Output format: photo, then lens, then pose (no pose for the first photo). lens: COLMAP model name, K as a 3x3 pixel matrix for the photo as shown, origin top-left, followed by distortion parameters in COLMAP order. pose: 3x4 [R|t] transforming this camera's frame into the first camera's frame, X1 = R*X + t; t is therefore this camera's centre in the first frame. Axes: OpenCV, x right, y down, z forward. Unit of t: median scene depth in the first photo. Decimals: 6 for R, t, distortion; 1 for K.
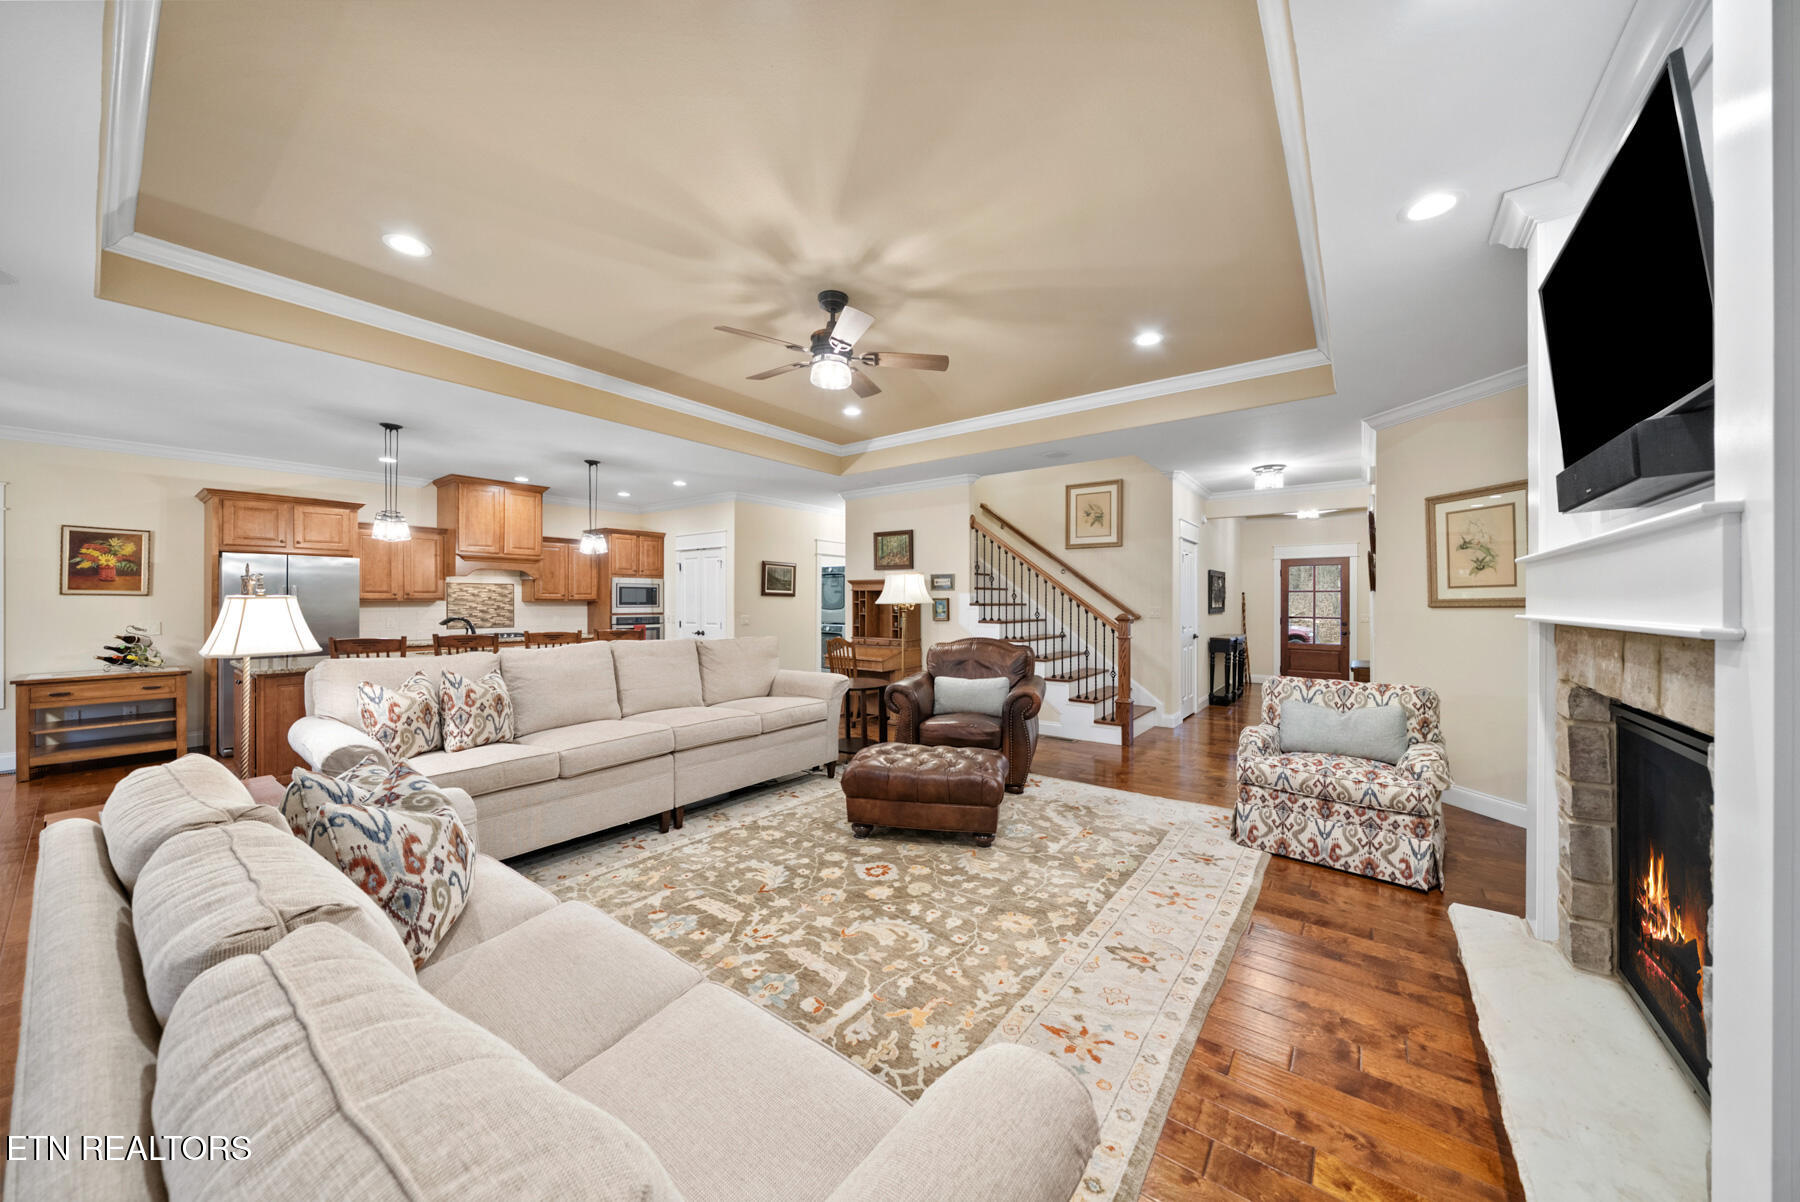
lens RADIAL K [[620.3, 0, 892.9], [0, 620.3, 598.9], [0, 0, 1]] dist [-0.001192, 0.000040]
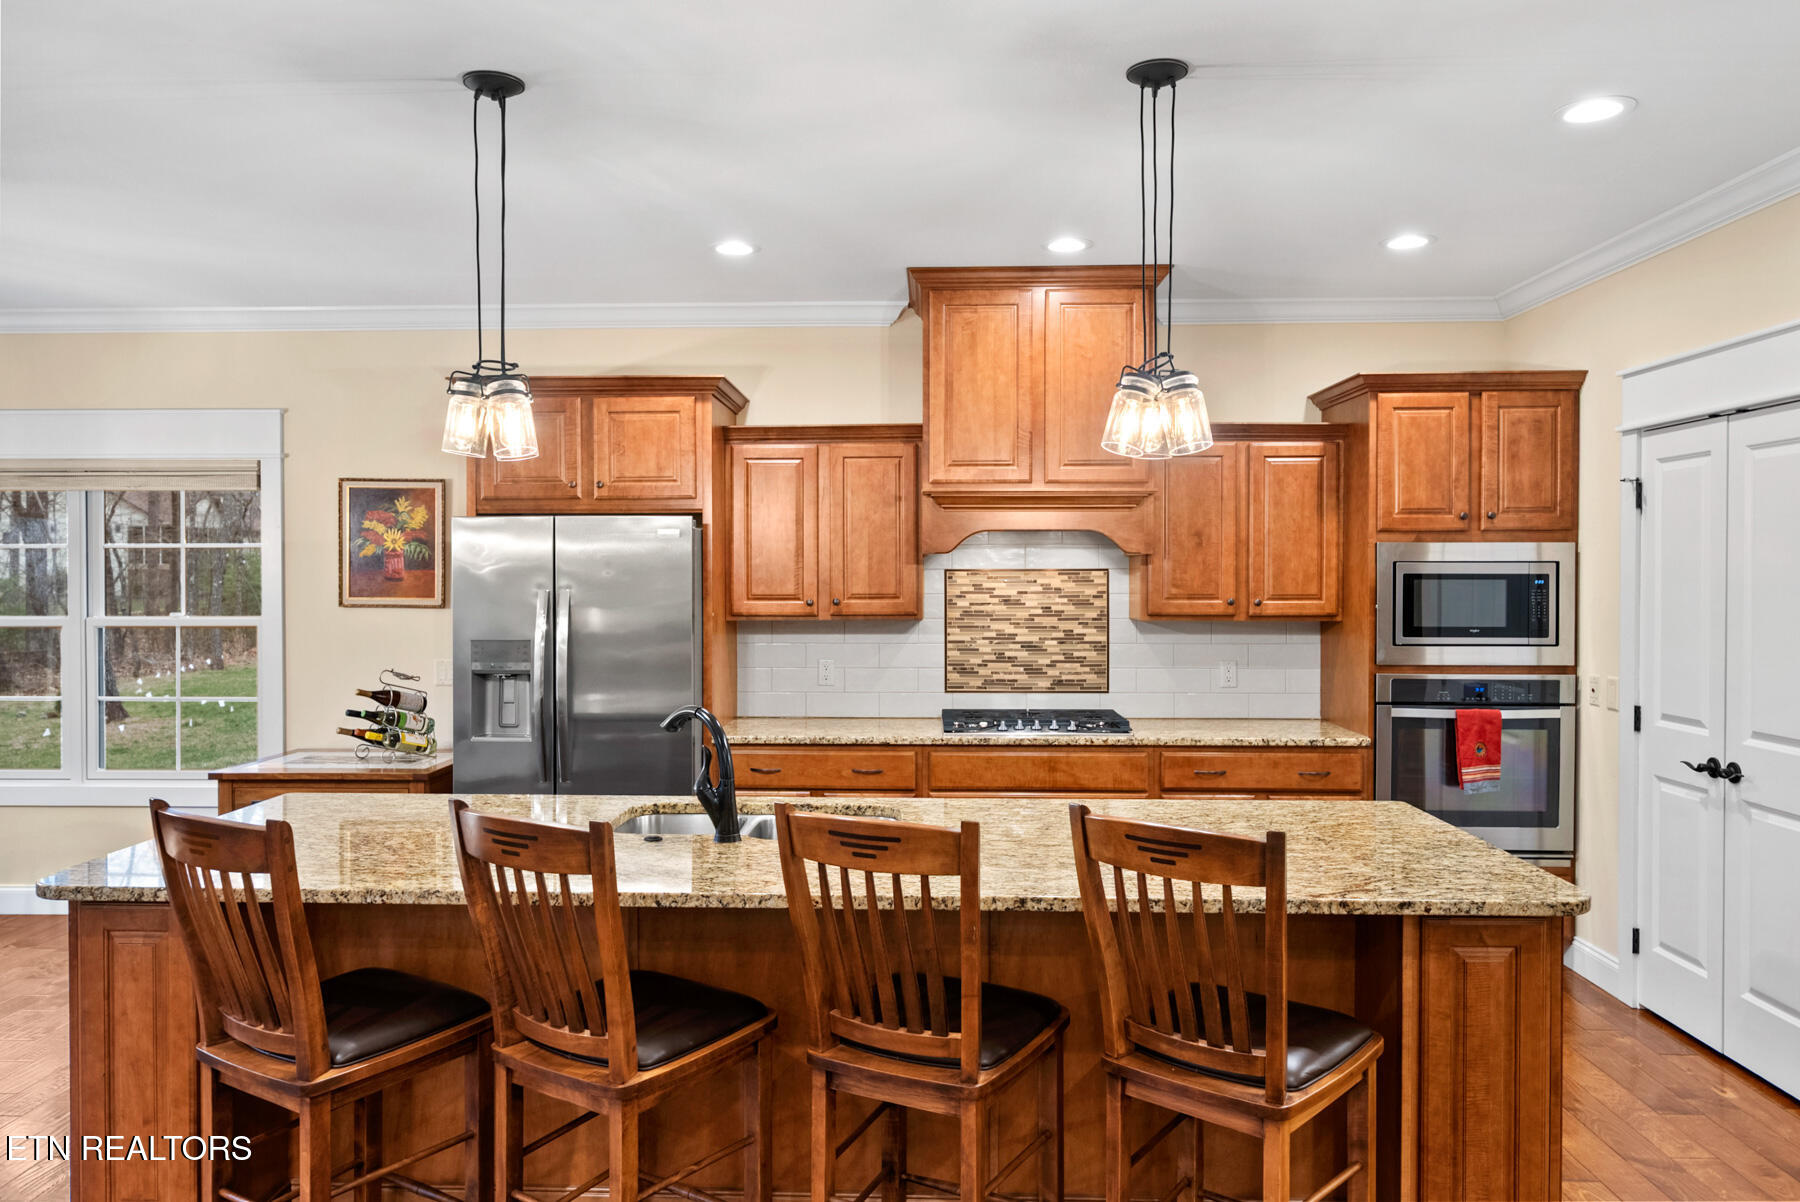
lens RADIAL K [[1215.1, 0, 892.9], [0, 1215.1, 585.0], [0, 0, 1]] dist [0.005098, 0.001100]
pose [[0.582055, 0.006902, -0.813120, -0.190194], [0.004673, 0.999919, 0.011833, -0.035906], [0.813136, -0.010687, 0.581976, 0.763336]]
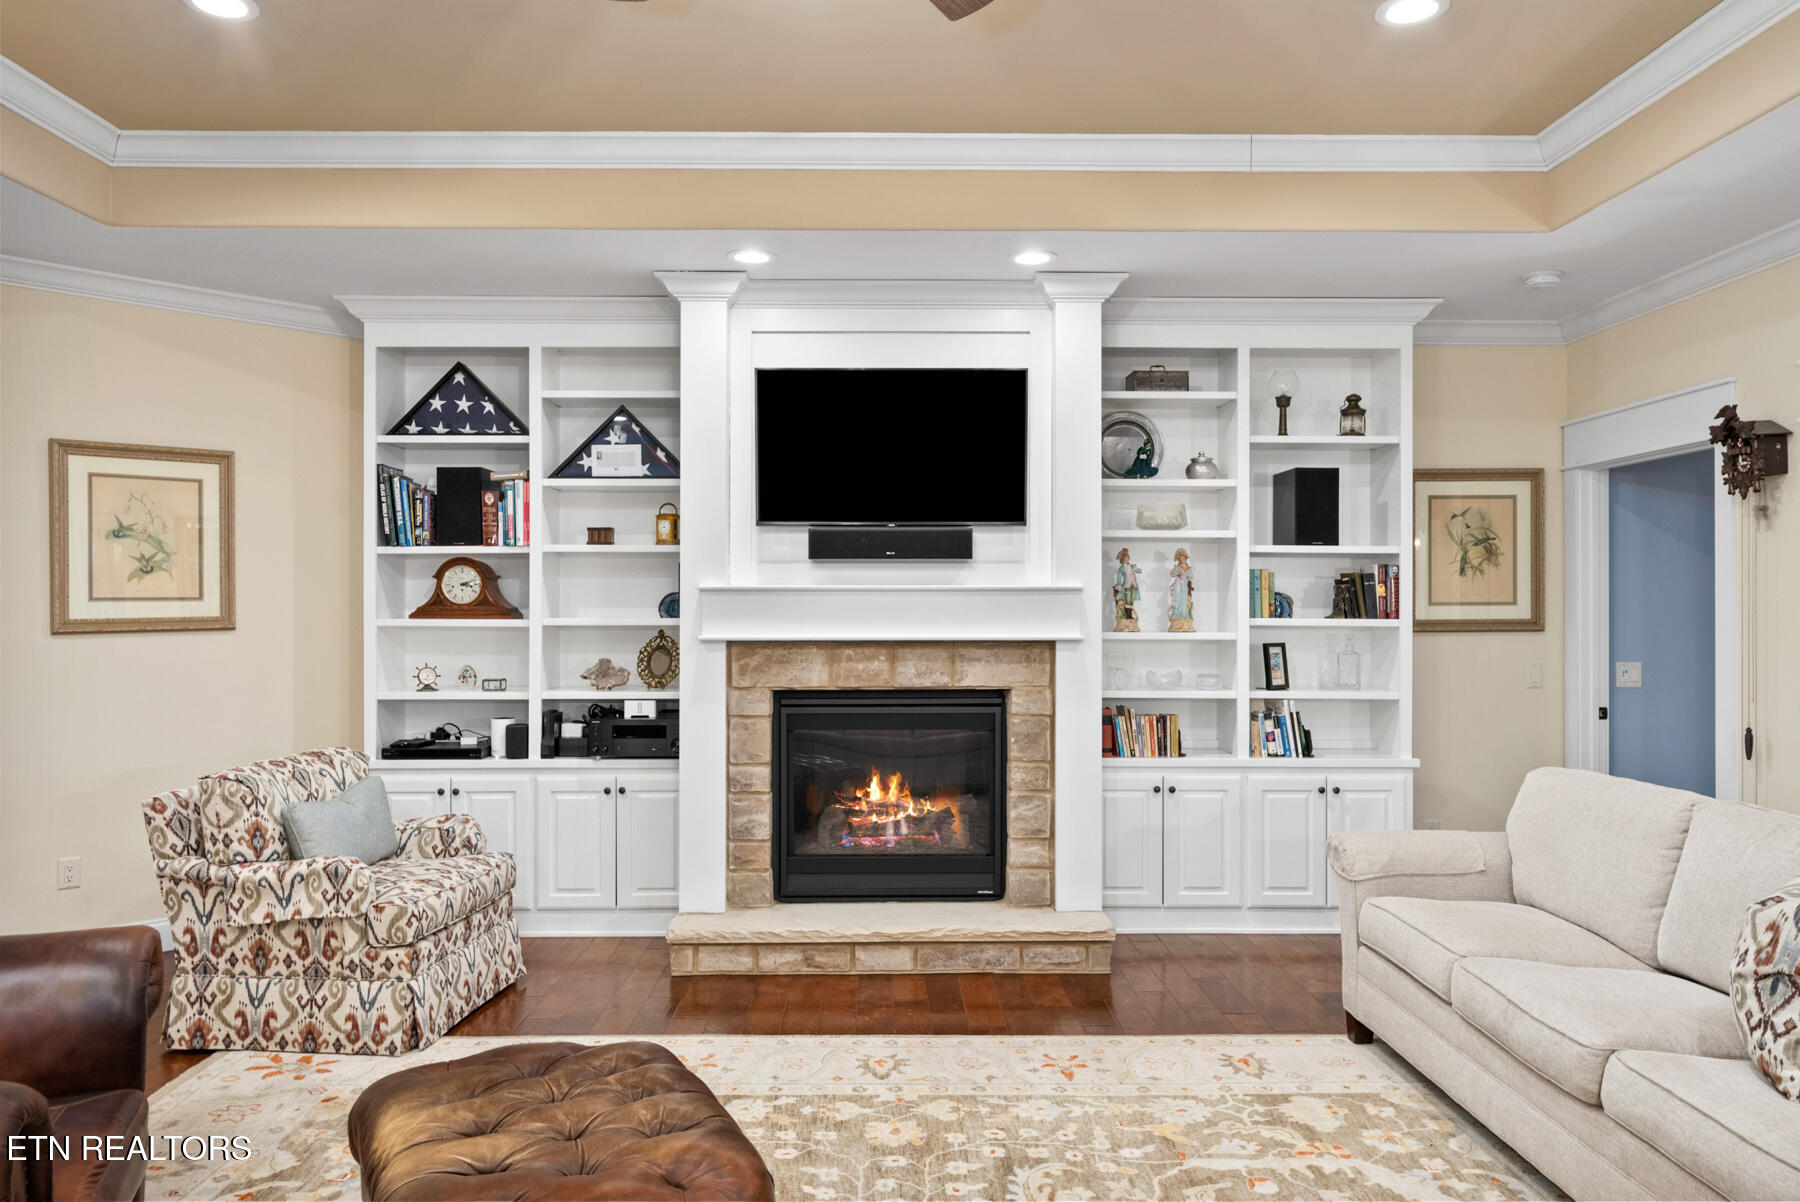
lens RADIAL K [[1213.1, 0, 894.5], [0, 1213.1, 599.2], [0, 0, 1]] dist [-0.000654, 0.002850]
pose [[-0.615985, 0.003649, 0.787749, -0.392206], [-0.004182, 0.999960, -0.007901, -0.010470], [-0.787746, -0.008161, -0.615946, 0.879765]]
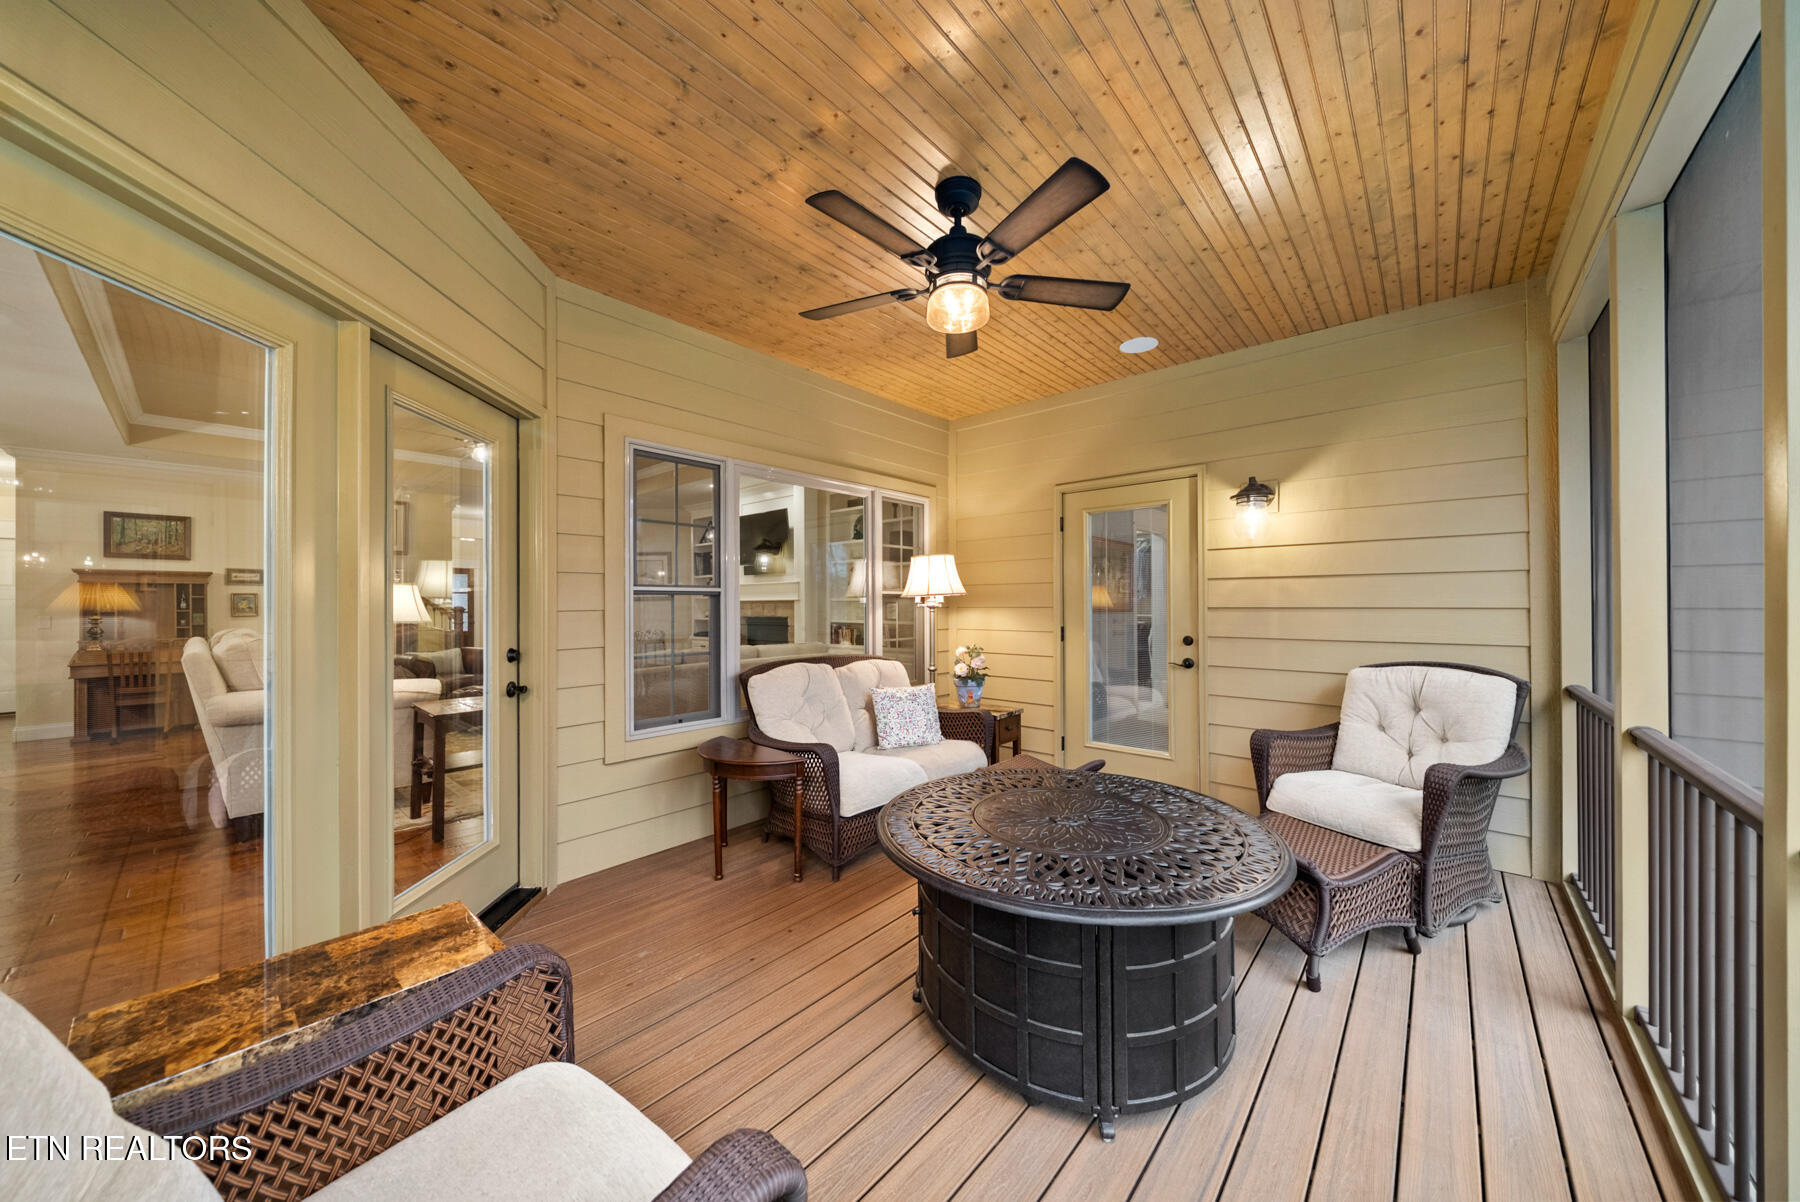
lens RADIAL K [[617.1, 0, 897.1], [0, 617.1, 599.1], [0, 0, 1]] dist [-0.004414, -0.000015]
pose [[0.077047, 0.005218, 0.997014, -1.088630], [0.000464, 0.999986, -0.005270, 0.018008], [-0.997027, 0.000869, 0.077043, -0.136066]]
